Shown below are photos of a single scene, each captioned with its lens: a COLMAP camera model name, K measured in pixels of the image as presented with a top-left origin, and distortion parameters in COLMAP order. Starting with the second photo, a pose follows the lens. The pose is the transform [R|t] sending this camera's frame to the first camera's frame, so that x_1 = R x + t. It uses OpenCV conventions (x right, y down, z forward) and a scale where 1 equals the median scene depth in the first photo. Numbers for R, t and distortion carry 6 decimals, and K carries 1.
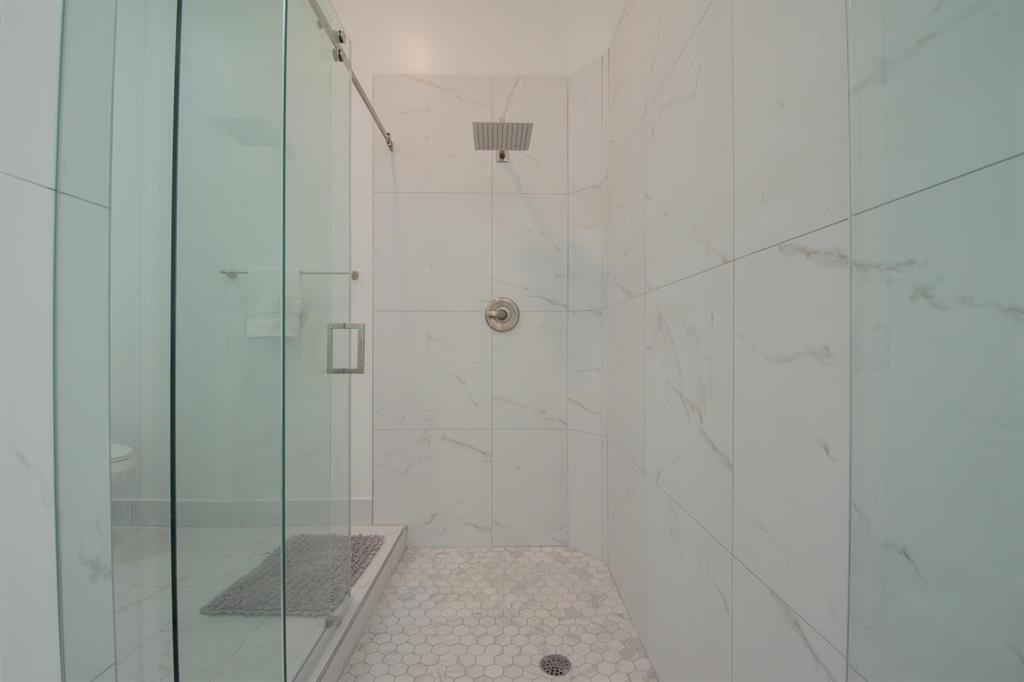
lens RADIAL K [[467.3, 0, 513.4], [0, 467.3, 343.9], [0, 0, 1]] dist [-0.003965, -0.002141]
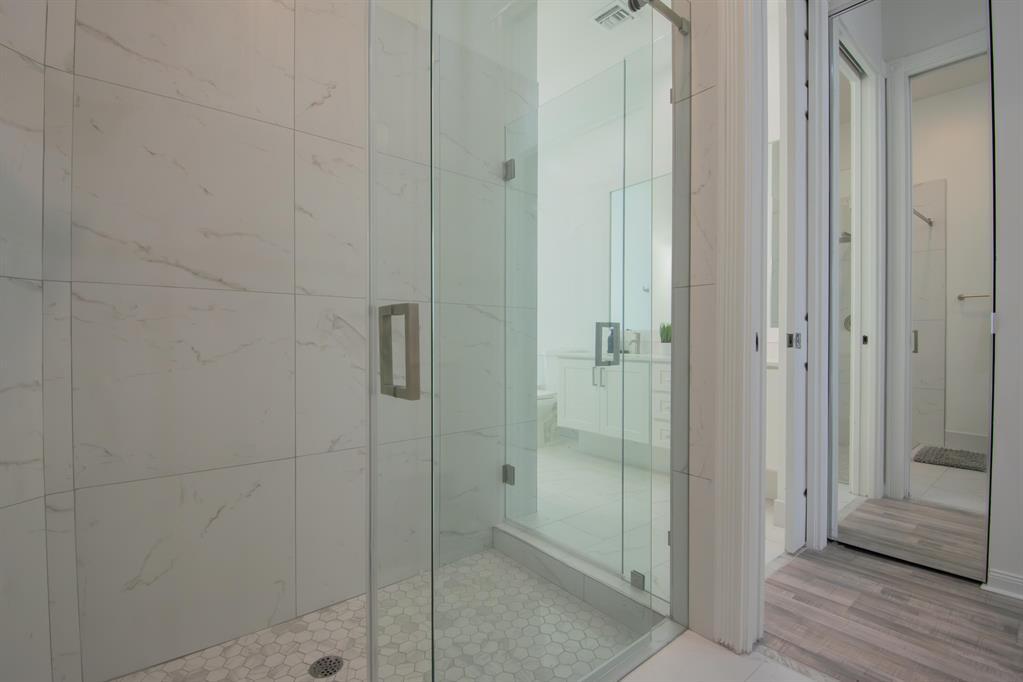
lens RADIAL K [[435.5, 0, 513.8], [0, 435.5, 345.3], [0, 0, 1]] dist [-0.029072, 0.000788]
pose [[-0.605978, -0.003153, 0.795475, -2.488309], [0.010018, 0.999883, 0.011594, -0.000904], [-0.795419, 0.014995, -0.605875, 3.504012]]
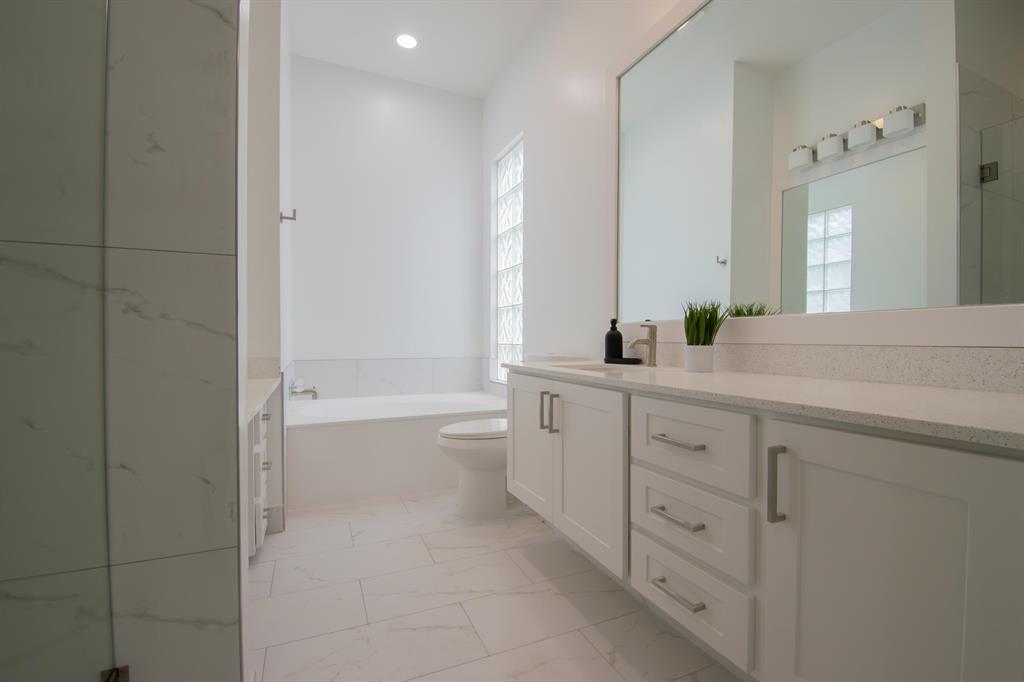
lens RADIAL K [[435.9, 0, 511.5], [0, 435.9, 340.1], [0, 0, 1]] dist [-0.029072, 0.000788]
pose [[-0.391934, -0.005667, 0.919976, -1.073515], [0.002637, 0.999970, 0.007283, -0.002694], [-0.919990, 0.005281, -0.391907, 0.323072]]
